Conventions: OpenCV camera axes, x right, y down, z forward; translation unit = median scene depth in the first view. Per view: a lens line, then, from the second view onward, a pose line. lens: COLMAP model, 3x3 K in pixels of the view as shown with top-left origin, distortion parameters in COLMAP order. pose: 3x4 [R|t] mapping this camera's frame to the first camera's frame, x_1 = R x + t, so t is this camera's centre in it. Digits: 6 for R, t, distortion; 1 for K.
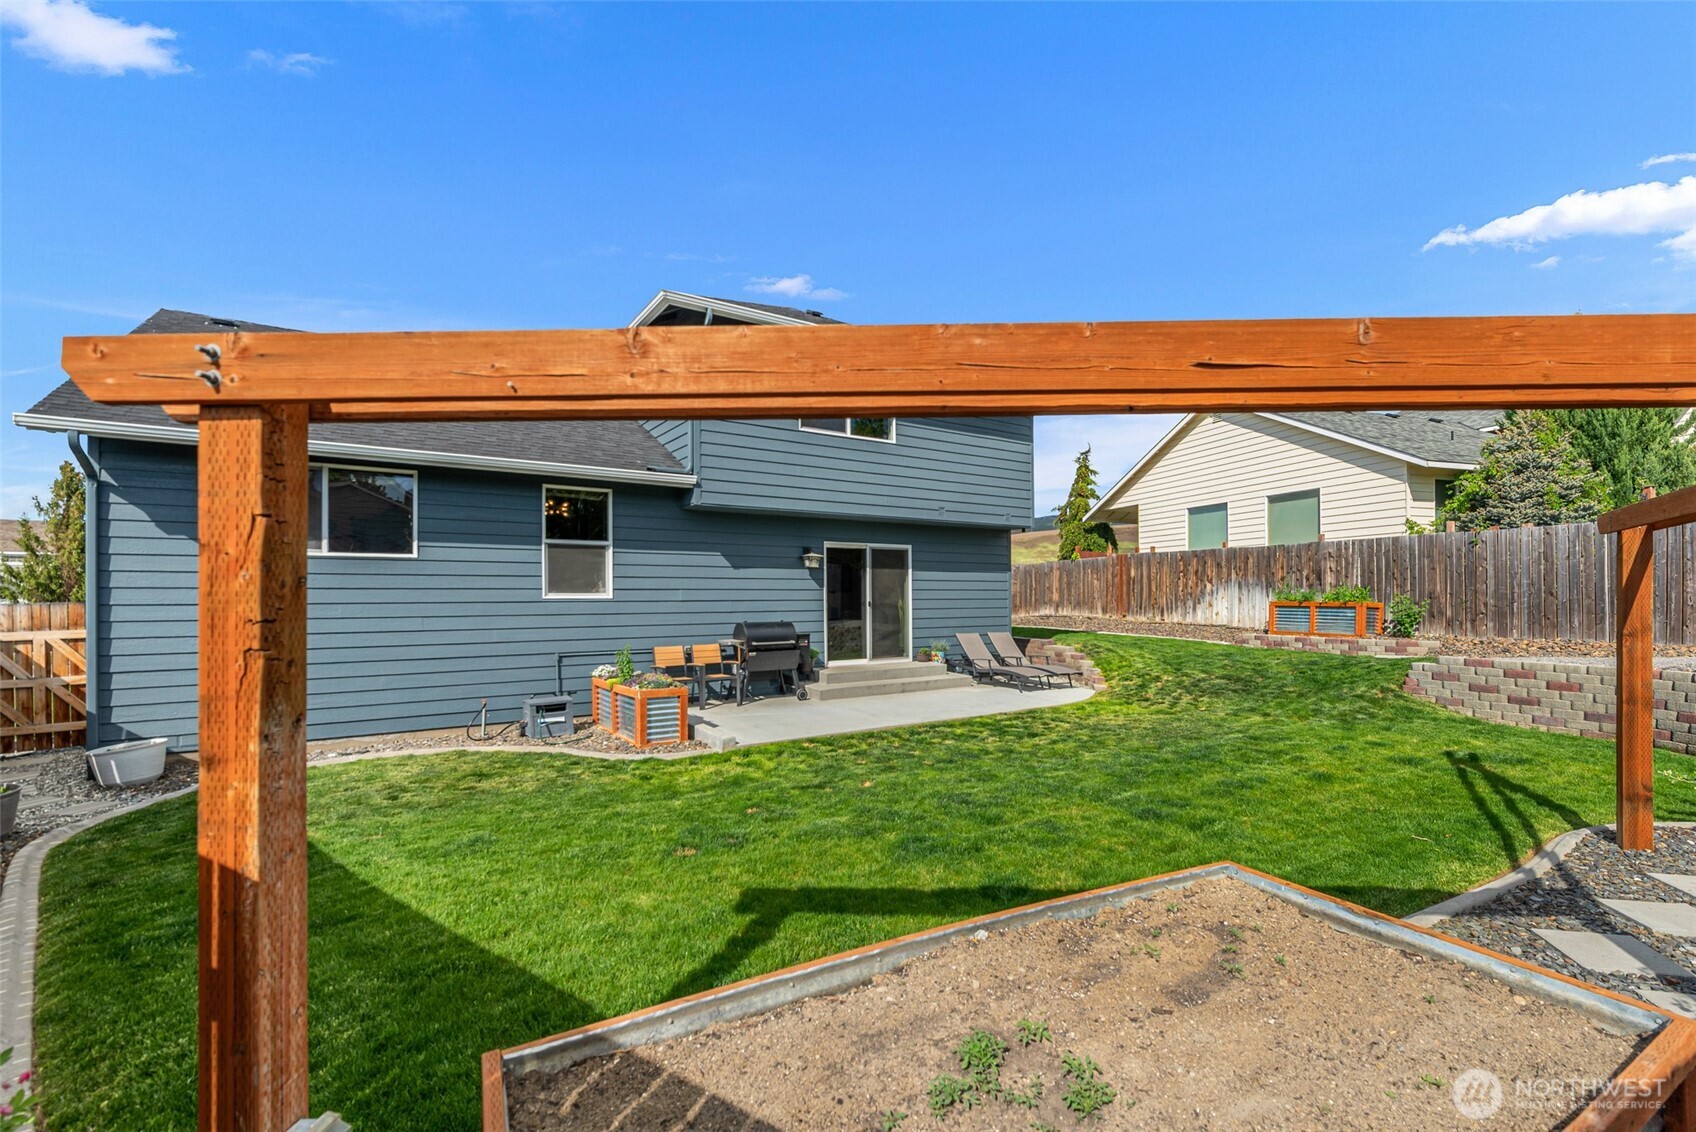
lens RADIAL K [[734.3, 0, 888.0], [0, 734.3, 571.2], [0, 0, 1]] dist [0.000837, -0.001120]
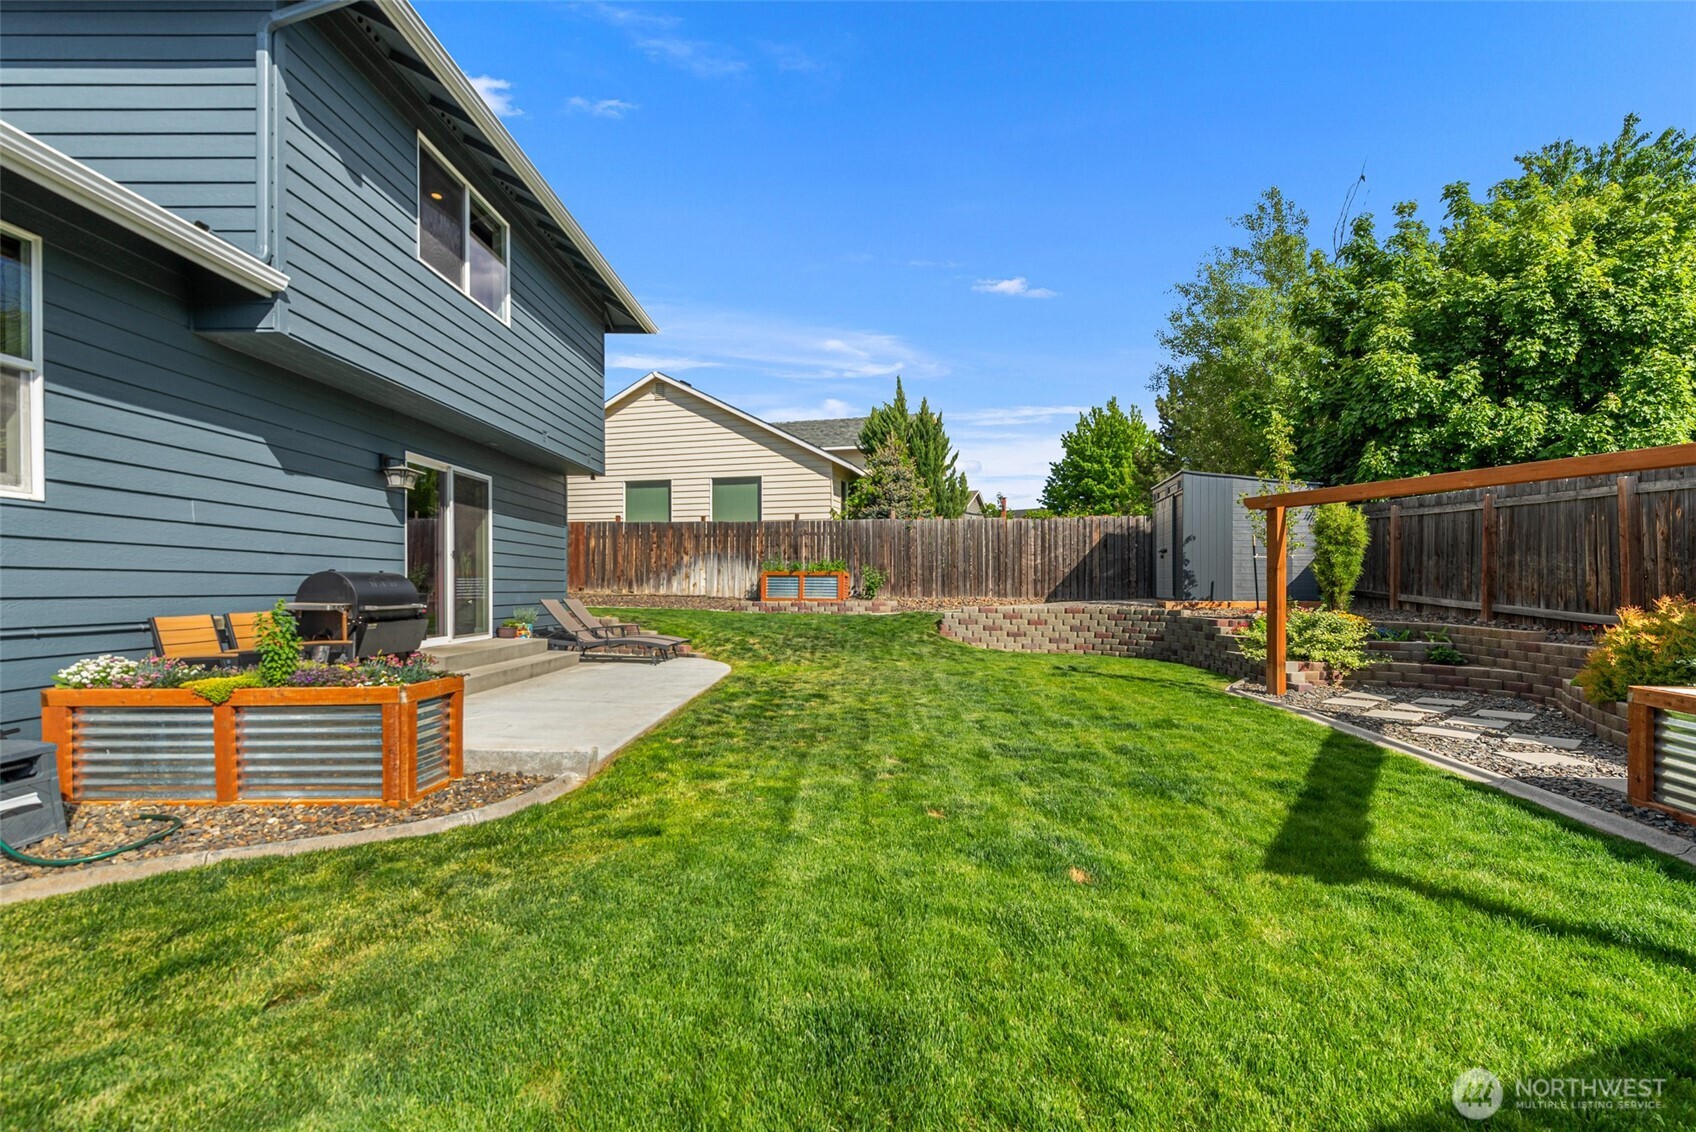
lens RADIAL K [[734.3, 0, 848.7], [0, 734.3, 566.9], [0, 0, 1]] dist [0.000837, -0.001120]
pose [[0.581668, 0.027752, 0.812953, -0.343831], [-0.031346, 0.999440, -0.011690, 0.050039], [-0.812822, -0.018683, 0.582212, 0.300877]]
